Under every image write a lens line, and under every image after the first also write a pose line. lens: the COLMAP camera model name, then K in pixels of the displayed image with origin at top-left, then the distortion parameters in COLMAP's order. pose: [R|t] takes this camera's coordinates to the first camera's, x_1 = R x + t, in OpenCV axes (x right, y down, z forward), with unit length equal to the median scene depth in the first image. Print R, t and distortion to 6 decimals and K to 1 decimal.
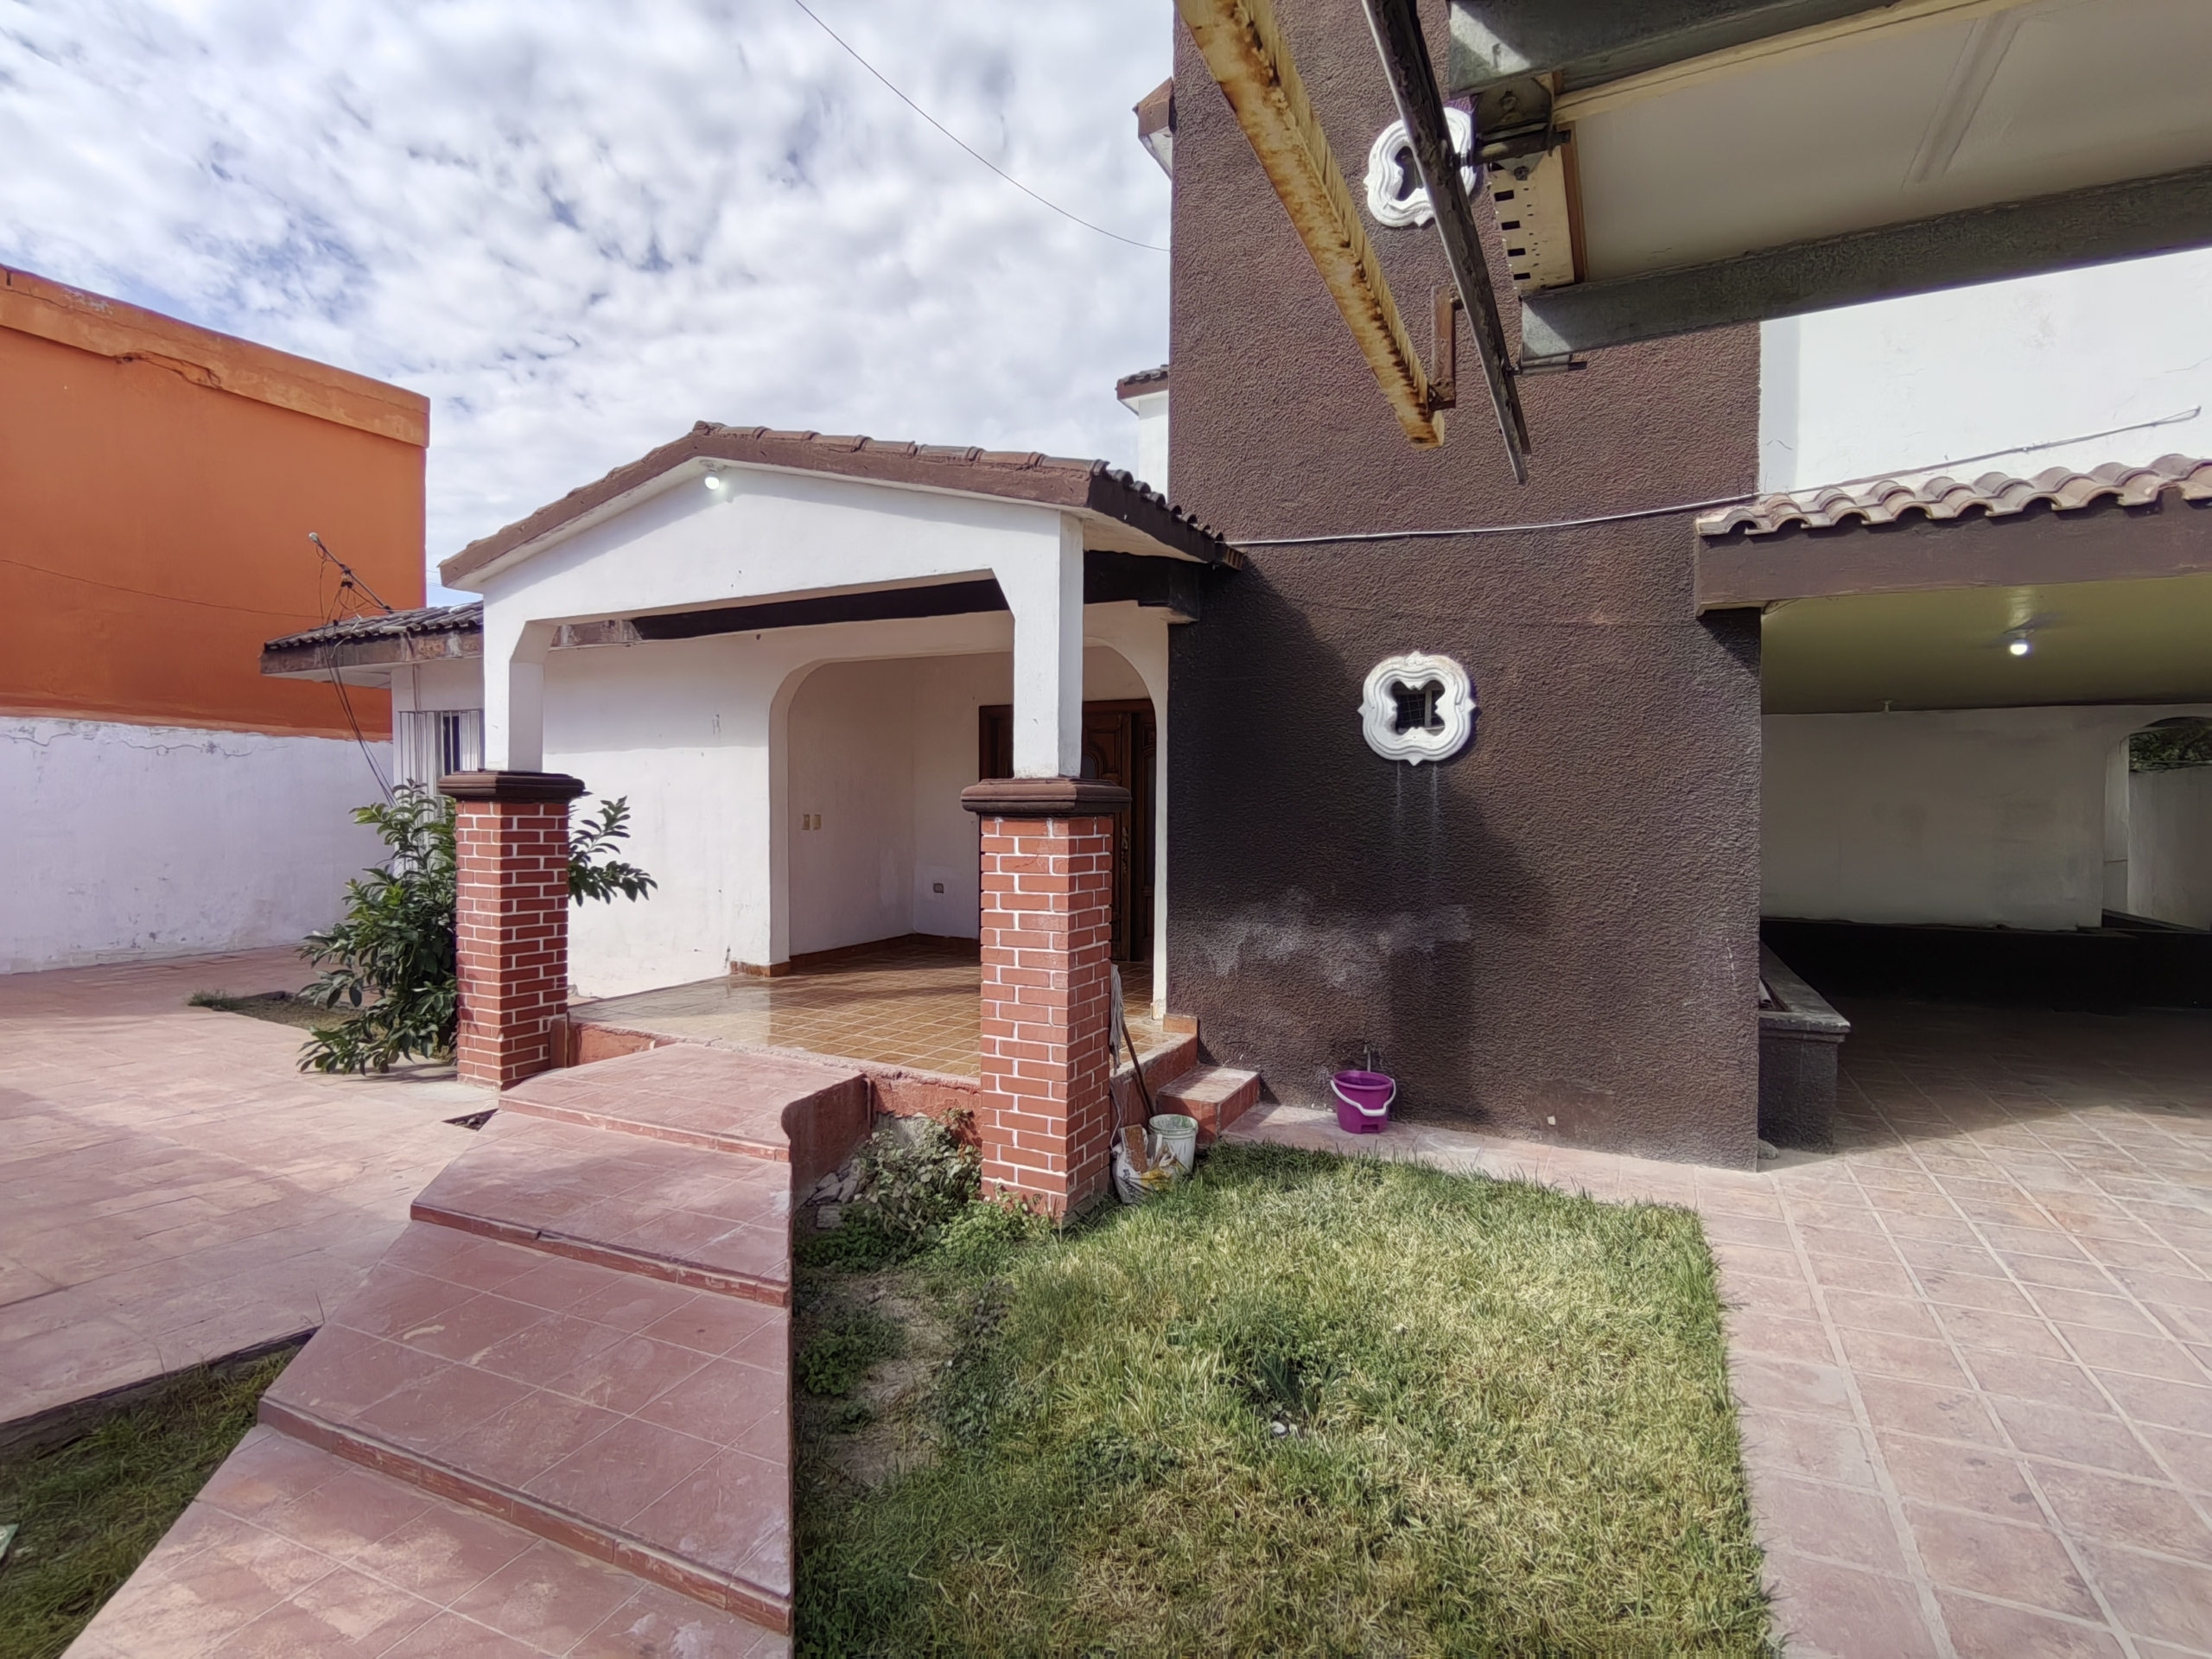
lens RADIAL K [[1035.5, 0, 1104.5], [0, 1035.5, 831.5], [0, 0, 1]] dist [-0.014293, -0.000774]
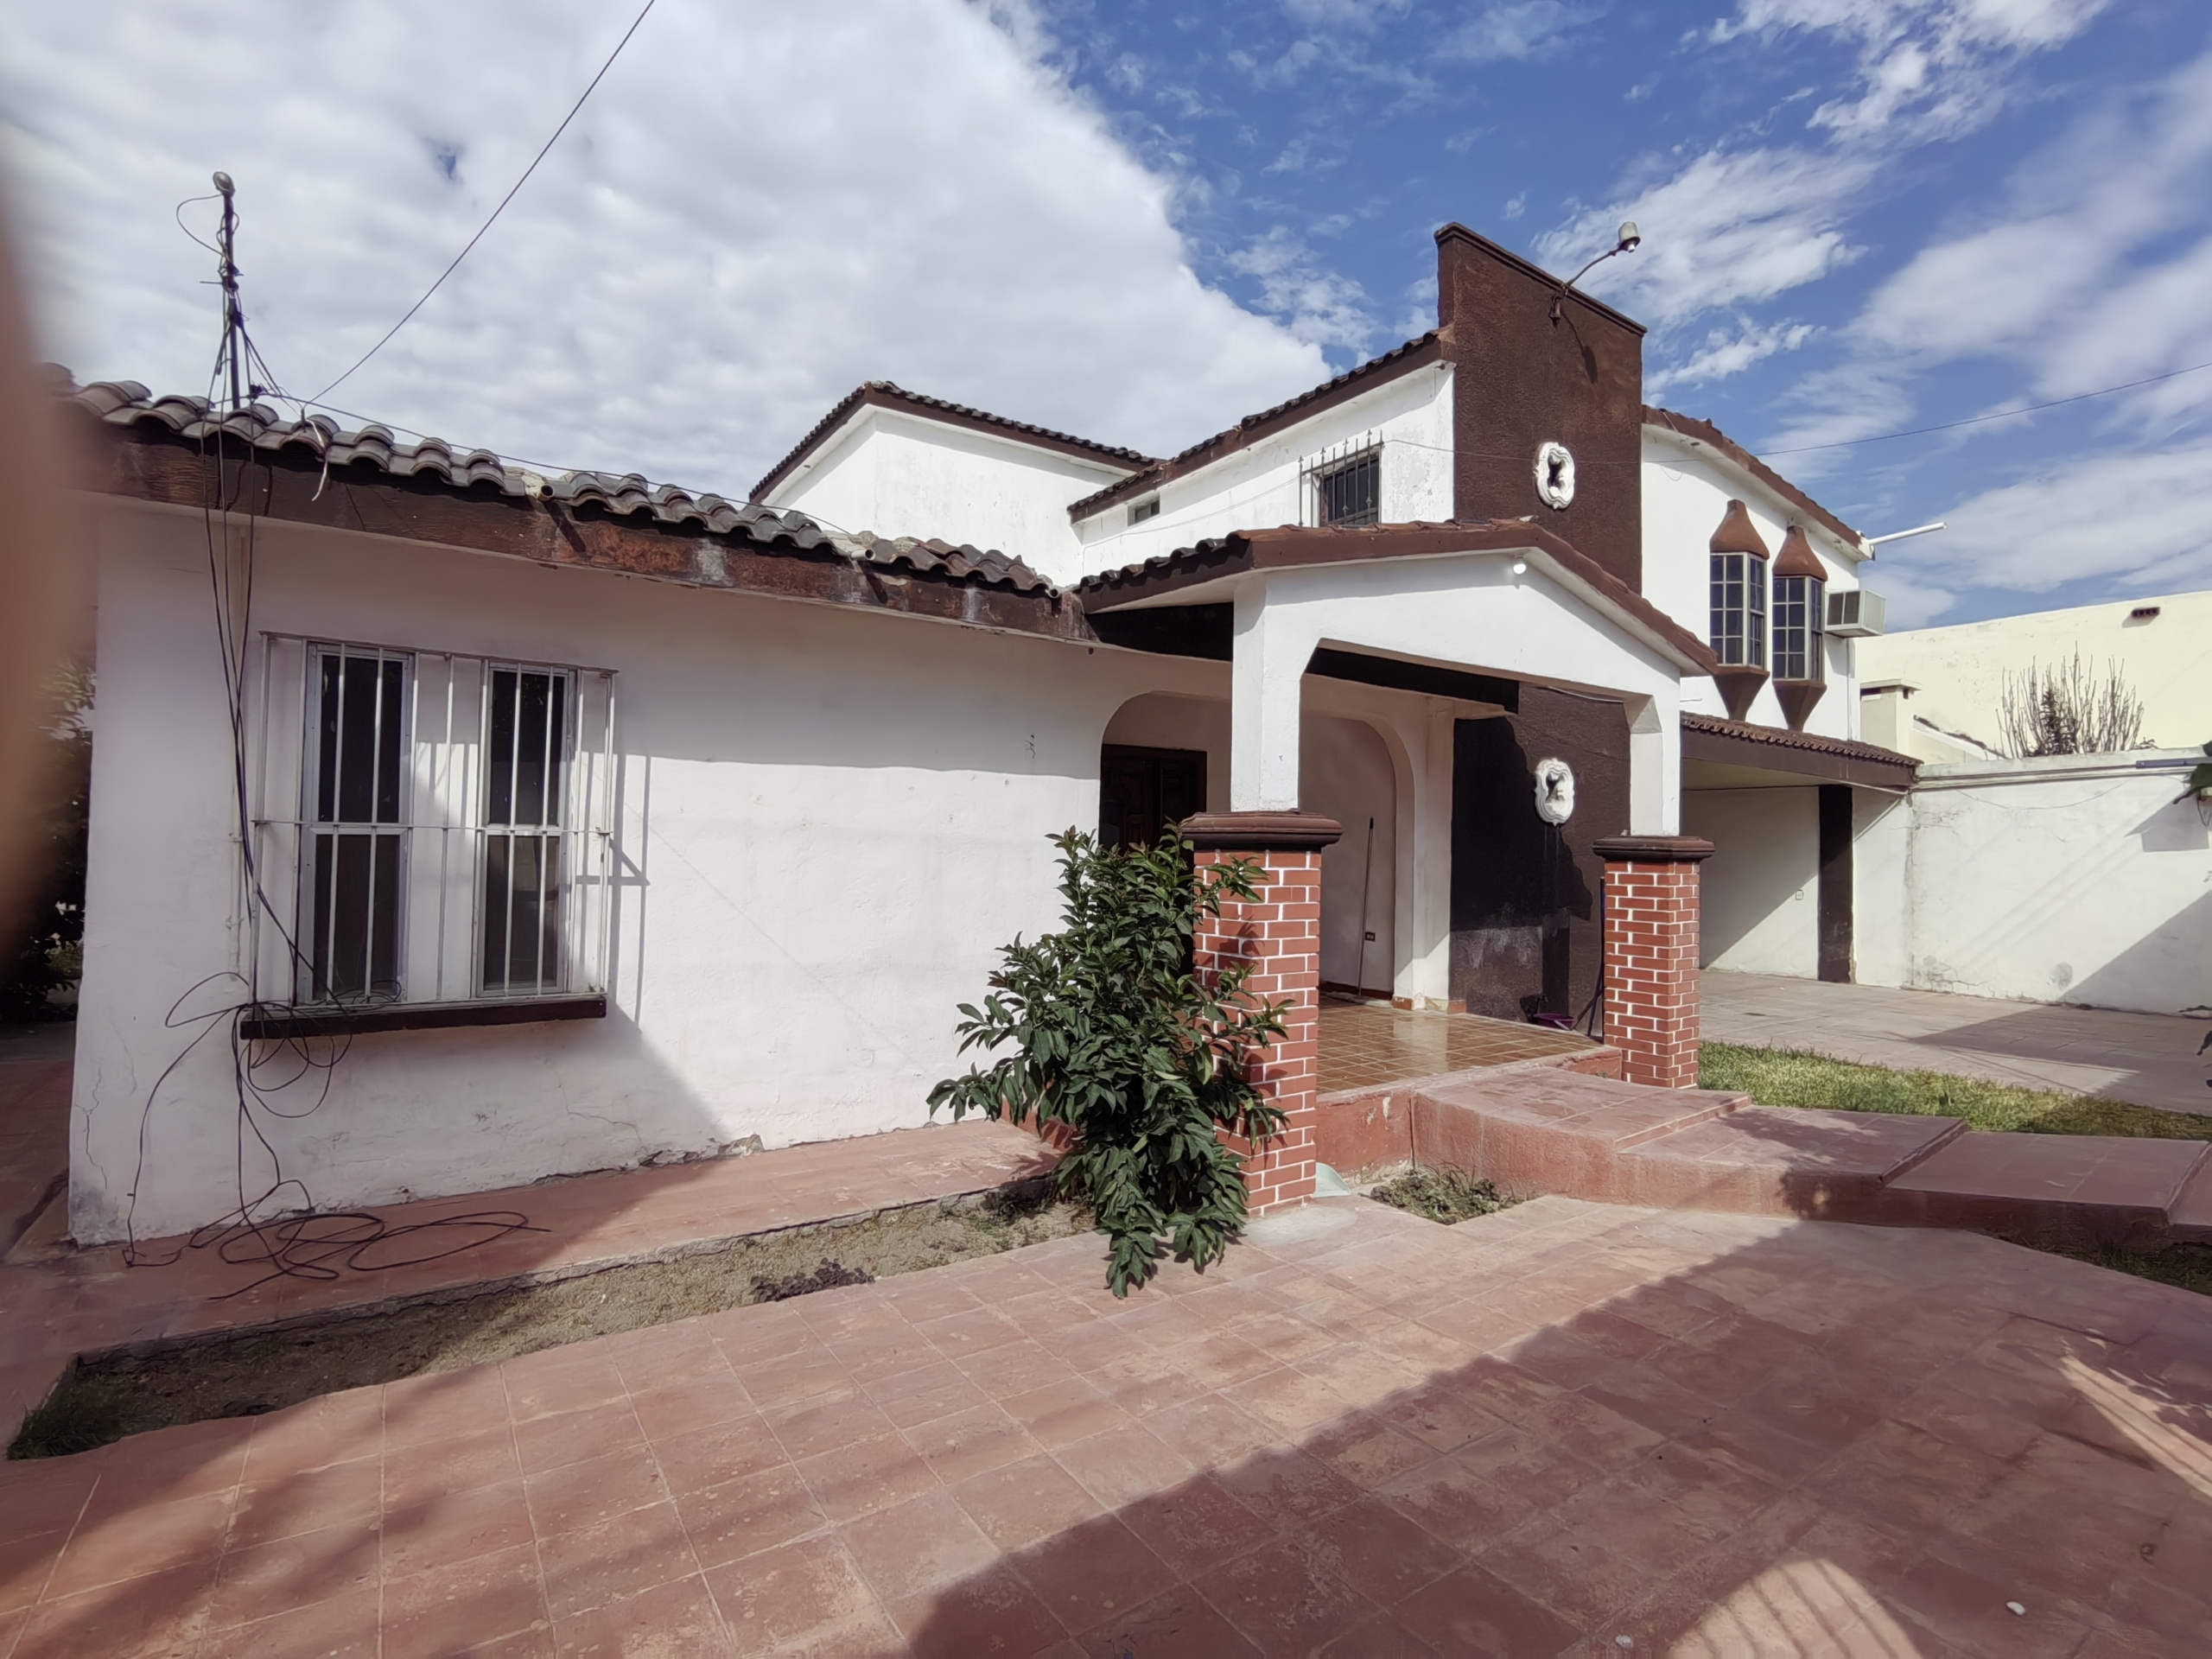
lens RADIAL K [[1035.5, 0, 1106.6], [0, 1035.5, 819.6], [0, 0, 1]] dist [-0.014293, -0.000774]
pose [[0.498580, 0.016789, 0.866681, -1.484104], [0.004935, 0.999741, -0.022206, -0.039207], [-0.866829, 0.015348, 0.498369, 0.779095]]
